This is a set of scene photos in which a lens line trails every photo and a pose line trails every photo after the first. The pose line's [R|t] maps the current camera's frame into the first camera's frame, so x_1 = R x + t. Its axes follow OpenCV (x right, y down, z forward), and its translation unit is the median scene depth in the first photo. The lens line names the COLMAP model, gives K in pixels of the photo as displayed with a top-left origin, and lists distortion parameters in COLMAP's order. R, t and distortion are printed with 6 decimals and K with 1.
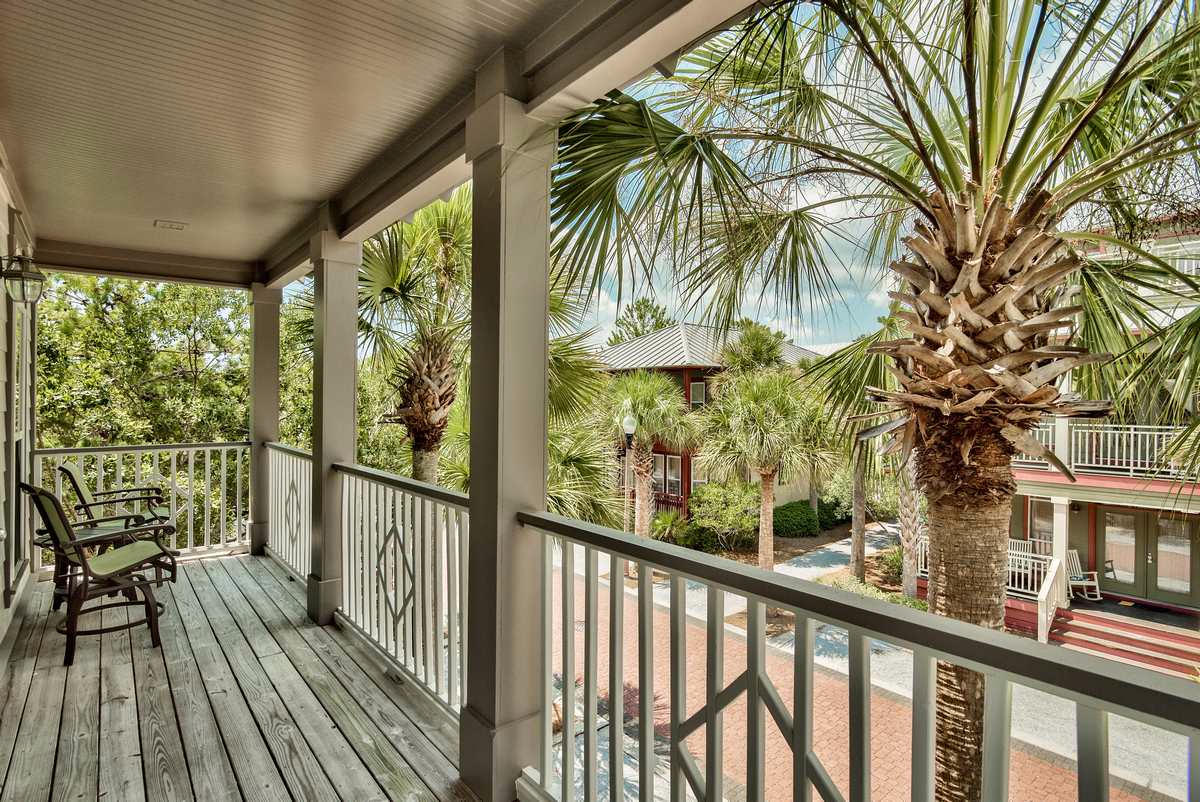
lens RADIAL K [[621.9, 0, 598.6], [0, 621.9, 396.0], [0, 0, 1]] dist [-0.006755, 0.001618]
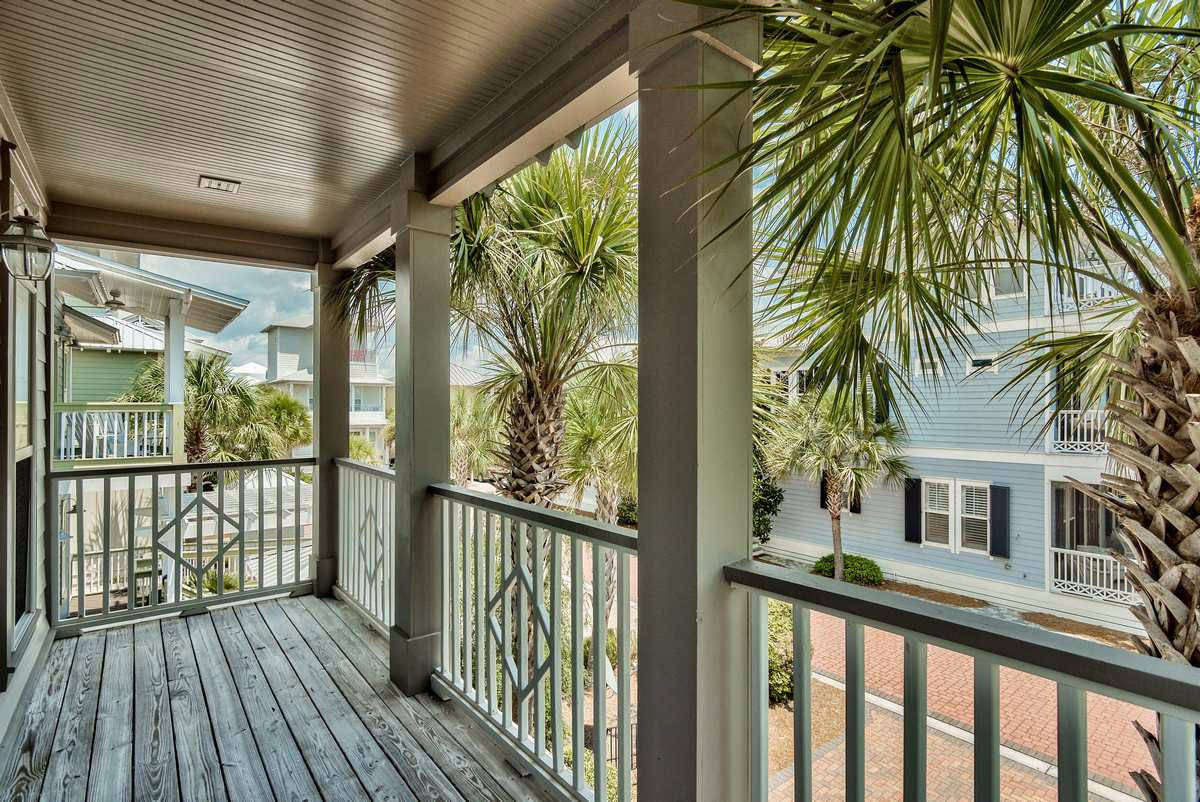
lens RADIAL K [[594.3, 0, 599.7], [0, 594.3, 404.0], [0, 0, 1]] dist [-0.001096, -0.002535]
pose [[0.999925, -0.008486, -0.008823, -0.112029], [0.008566, 0.999922, 0.009053, 0.000566], [0.008745, -0.009128, 0.999920, 0.139782]]
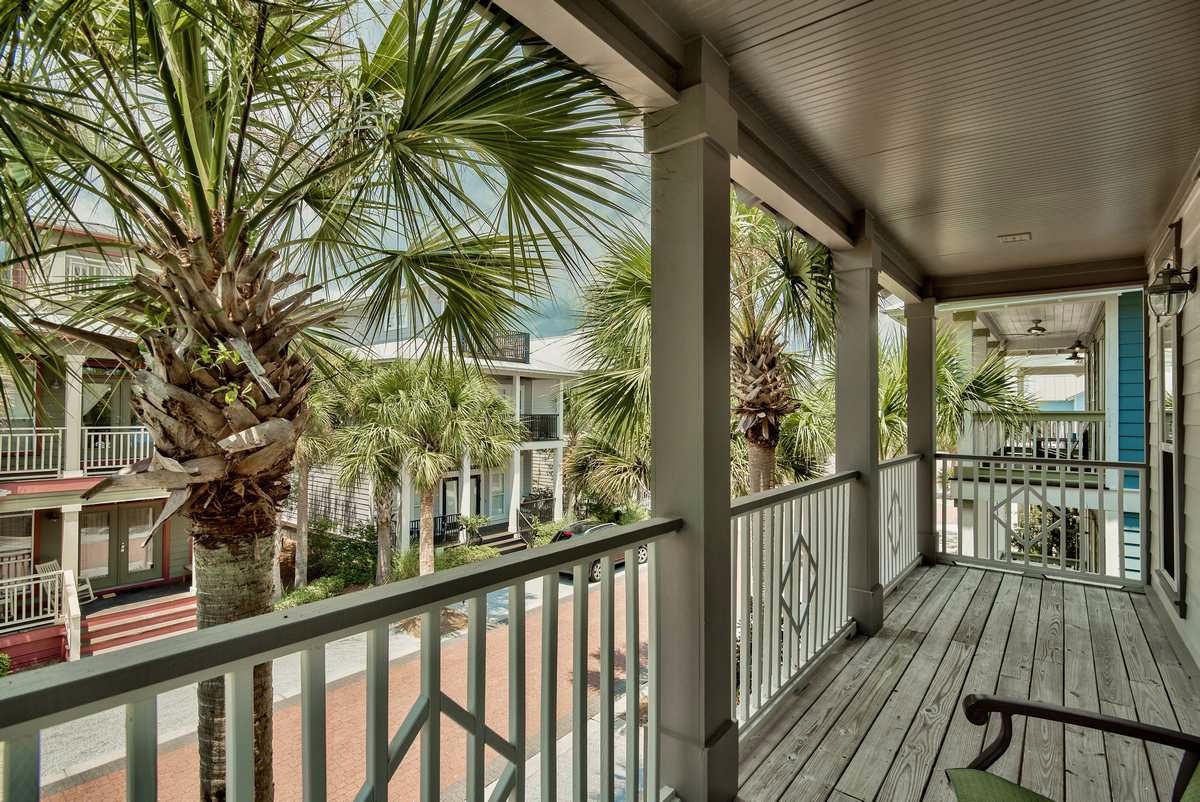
lens RADIAL K [[594.3, 0, 599.6], [0, 594.3, 406.3], [0, 0, 1]] dist [-0.001096, -0.002535]
pose [[-0.233781, 0.001349, 0.972288, -0.762060], [-0.015516, 0.999867, -0.005119, 0.011284], [-0.972166, -0.016283, -0.233729, 1.002138]]
